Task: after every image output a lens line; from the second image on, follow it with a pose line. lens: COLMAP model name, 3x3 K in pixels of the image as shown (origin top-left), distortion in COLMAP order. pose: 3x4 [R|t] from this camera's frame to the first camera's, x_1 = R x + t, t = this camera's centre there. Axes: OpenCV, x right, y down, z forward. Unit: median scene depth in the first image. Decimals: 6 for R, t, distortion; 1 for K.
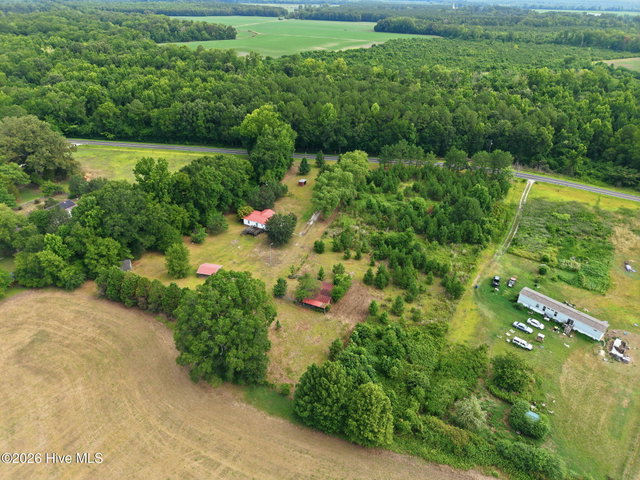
lens RADIAL K [[388.2, 0, 319.7], [0, 388.2, 267.8], [0, 0, 1]] dist [0.001976, -0.001055]
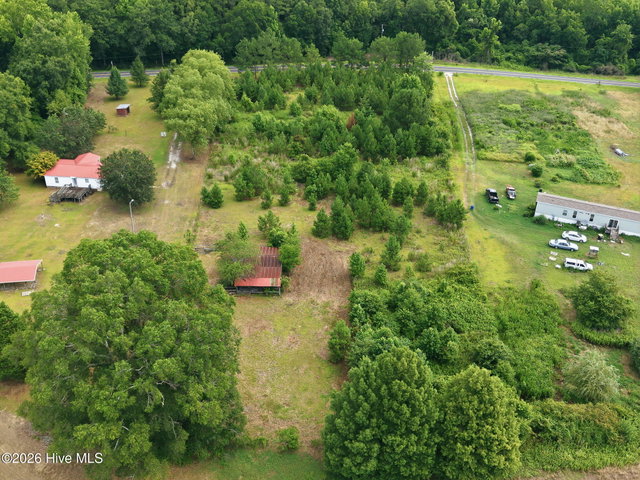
lens RADIAL K [[564.3, 0, 318.9], [0, 564.3, 254.2], [0, 0, 1]] dist [0.063846, -0.104446]
pose [[0.909554, -0.210152, 0.358535, -0.169013], [0.220055, 0.975394, 0.013467, 0.049277], [-0.352543, 0.066648, 0.933419, 0.183777]]
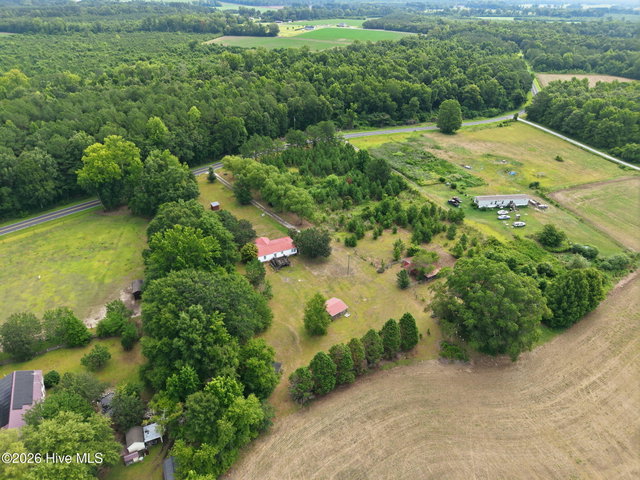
lens RADIAL K [[436.6, 0, 320.0], [0, 436.6, 240.0], [0, 0, 1]] dist [0.008663, -0.001609]
pose [[0.578743, -0.408839, 0.705625, -0.801353], [0.463715, 0.876740, 0.127651, -0.225752], [-0.670839, 0.253332, 0.696992, 0.281742]]
